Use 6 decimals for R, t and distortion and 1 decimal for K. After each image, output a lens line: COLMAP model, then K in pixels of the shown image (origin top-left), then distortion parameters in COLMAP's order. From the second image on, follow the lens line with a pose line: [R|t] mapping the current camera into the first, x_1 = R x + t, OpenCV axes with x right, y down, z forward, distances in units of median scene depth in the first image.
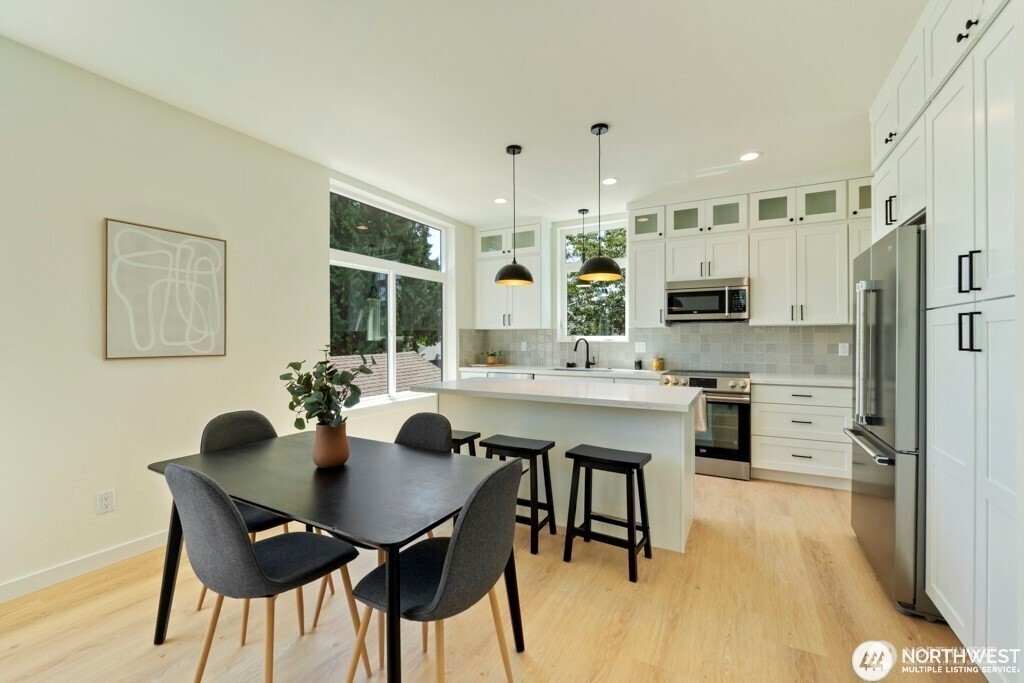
lens RADIAL K [[428.6, 0, 511.9], [0, 428.6, 339.6], [0, 0, 1]] dist [-0.004815, -0.000754]
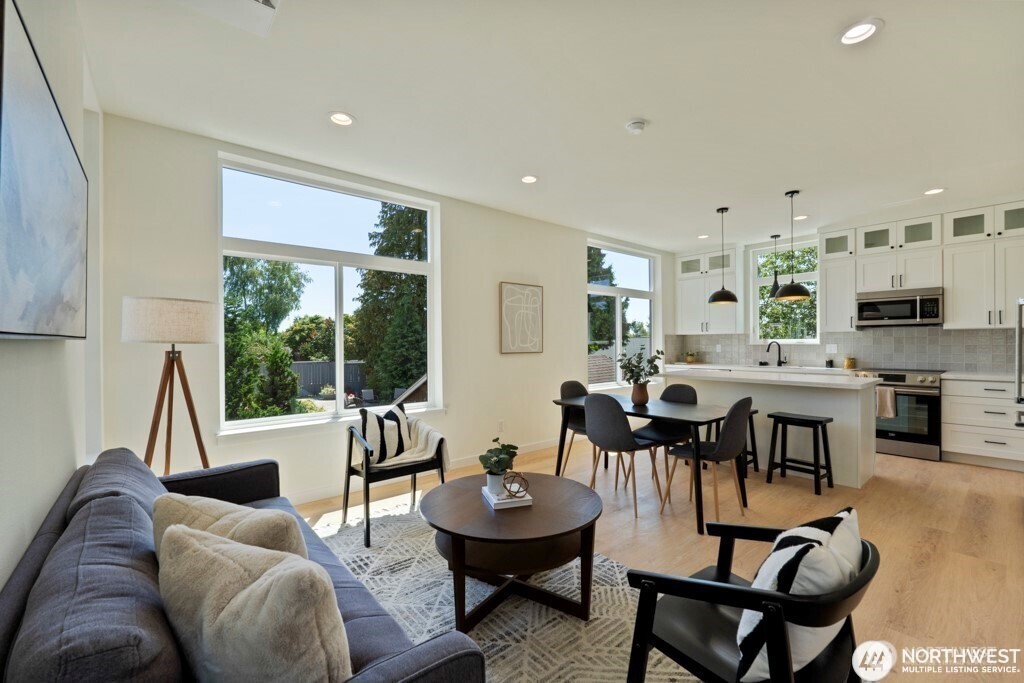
lens RADIAL K [[428.6, 0, 515.3], [0, 428.6, 346.1], [0, 0, 1]] dist [-0.004815, -0.000754]
pose [[0.933758, -0.002329, -0.357899, -0.105775], [0.004137, 0.999982, 0.004288, 0.002335], [0.357882, -0.005485, 0.933751, -0.474426]]
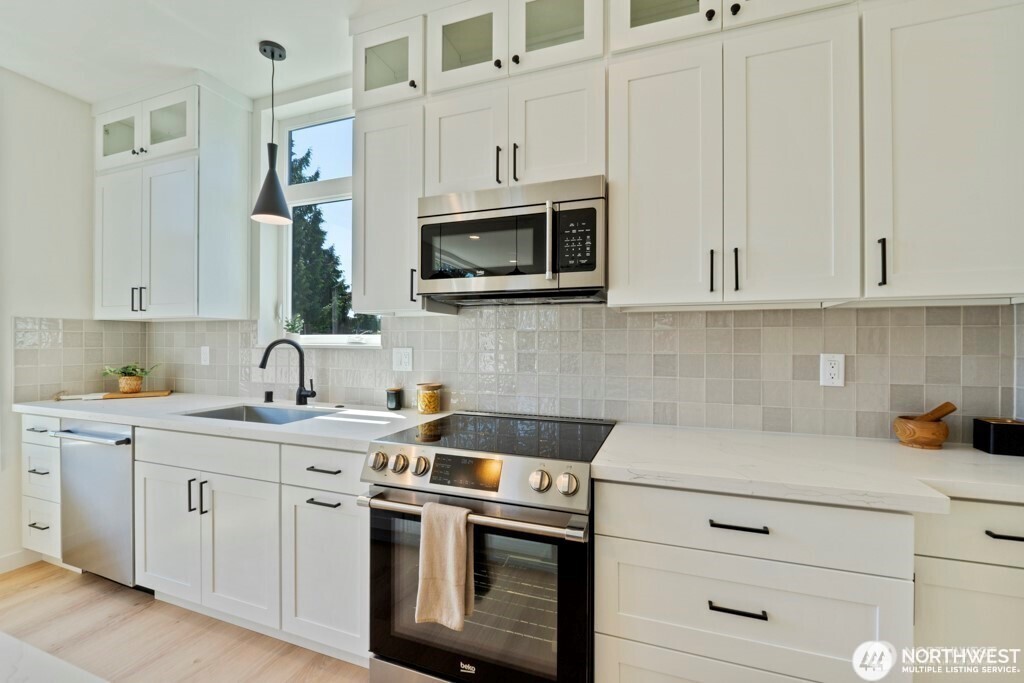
lens RADIAL K [[428.6, 0, 511.9], [0, 428.6, 343.0], [0, 0, 1]] dist [-0.004815, -0.000754]
pose [[0.989711, 0.004325, 0.143013, 0.418925], [-0.004425, 0.999990, 0.000382, -0.001020], [-0.143009, -0.001011, 0.989721, 0.638688]]
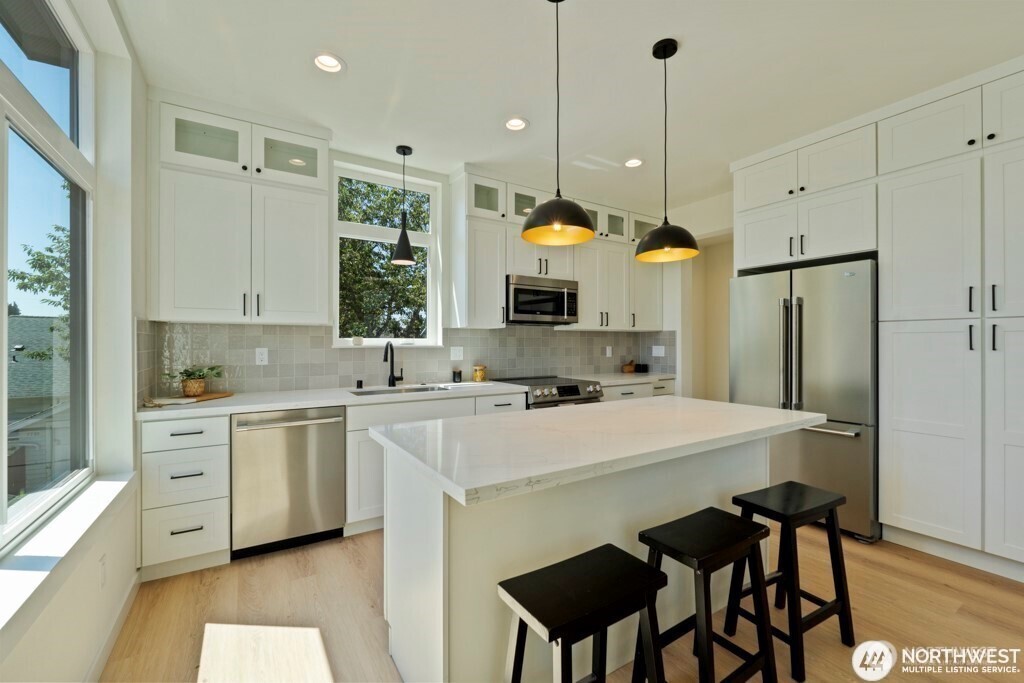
lens RADIAL K [[428.6, 0, 517.4], [0, 428.6, 341.8], [0, 0, 1]] dist [-0.004815, -0.000754]
pose [[0.483421, 0.003076, 0.875382, -0.393315], [0.000757, 0.999992, -0.003932, -0.000107], [-0.875388, 0.002564, 0.483415, 0.632445]]
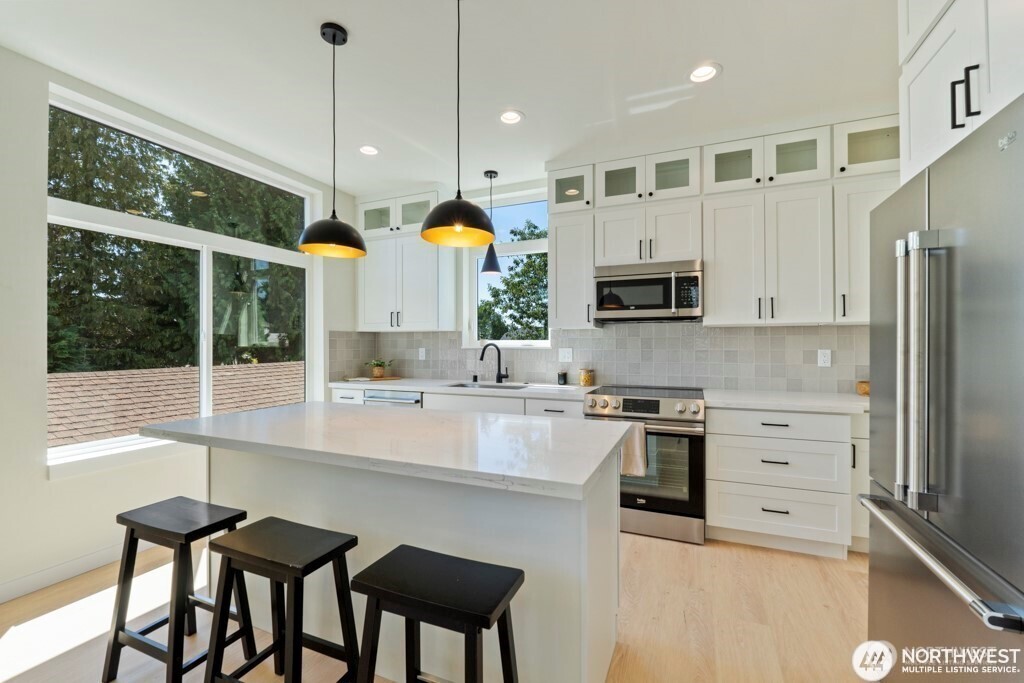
lens RADIAL K [[428.6, 0, 512.6], [0, 428.6, 343.3], [0, 0, 1]] dist [-0.004815, -0.000754]
pose [[0.995760, -0.000057, 0.091992, 0.163392], [0.000466, 0.999990, -0.004428, 0.000013], [-0.091990, 0.004452, 0.995750, 0.301463]]
